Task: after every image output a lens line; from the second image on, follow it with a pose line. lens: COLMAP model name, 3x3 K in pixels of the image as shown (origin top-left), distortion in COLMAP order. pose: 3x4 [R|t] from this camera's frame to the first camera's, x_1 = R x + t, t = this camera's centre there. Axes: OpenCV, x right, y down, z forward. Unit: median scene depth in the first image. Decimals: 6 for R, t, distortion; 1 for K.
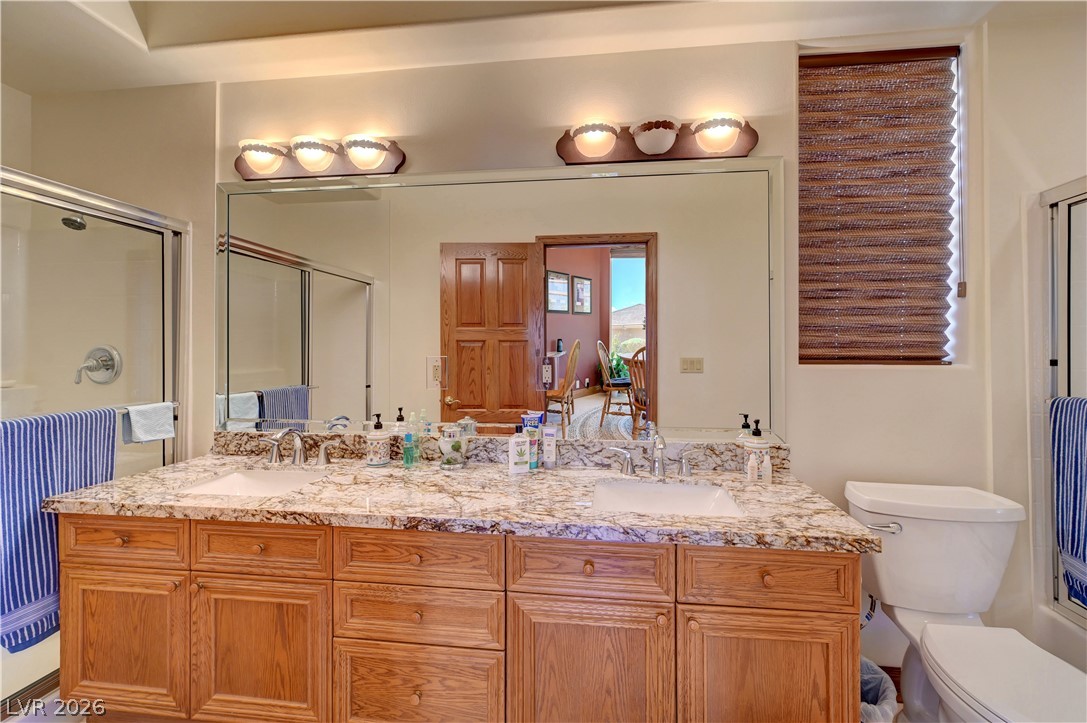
lens RADIAL K [[432.5, 0, 557.7], [0, 432.5, 353.2], [0, 0, 1]] dist [-0.000286, -0.000310]
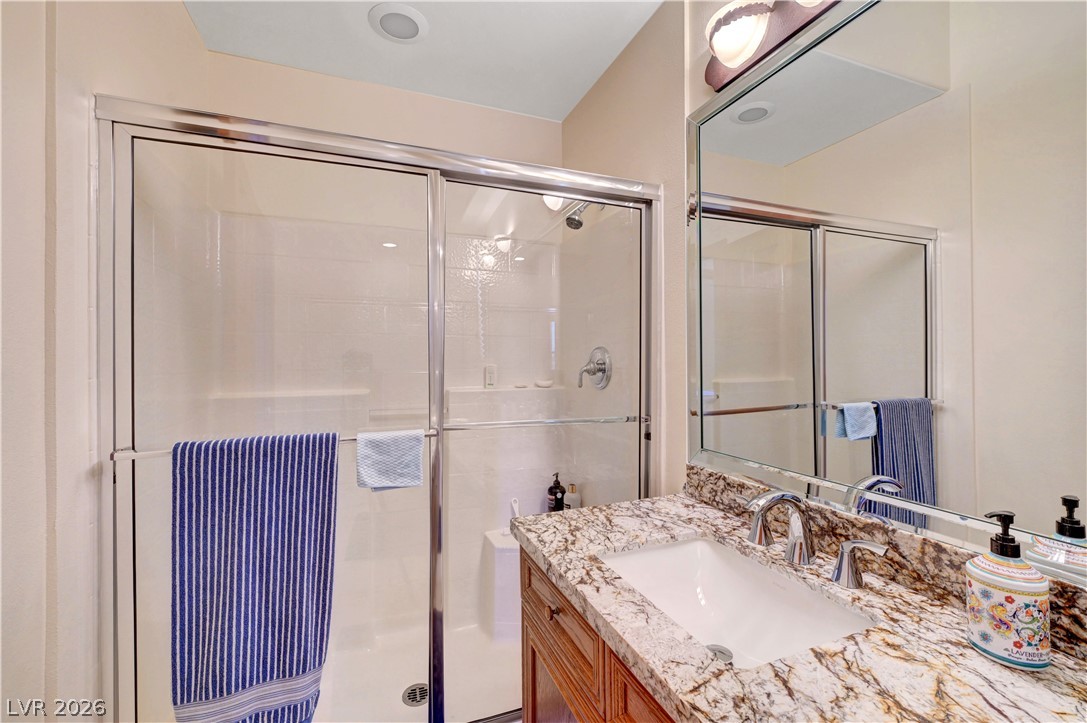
lens RADIAL K [[456.5, 0, 541.8], [0, 456.5, 355.4], [0, 0, 1]] dist [-0.000402, -0.000075]
pose [[0.463020, -0.011256, -0.886276, -0.279848], [0.000949, 0.999925, -0.012204, 0.012532], [0.886347, 0.004810, 0.462996, 0.524119]]
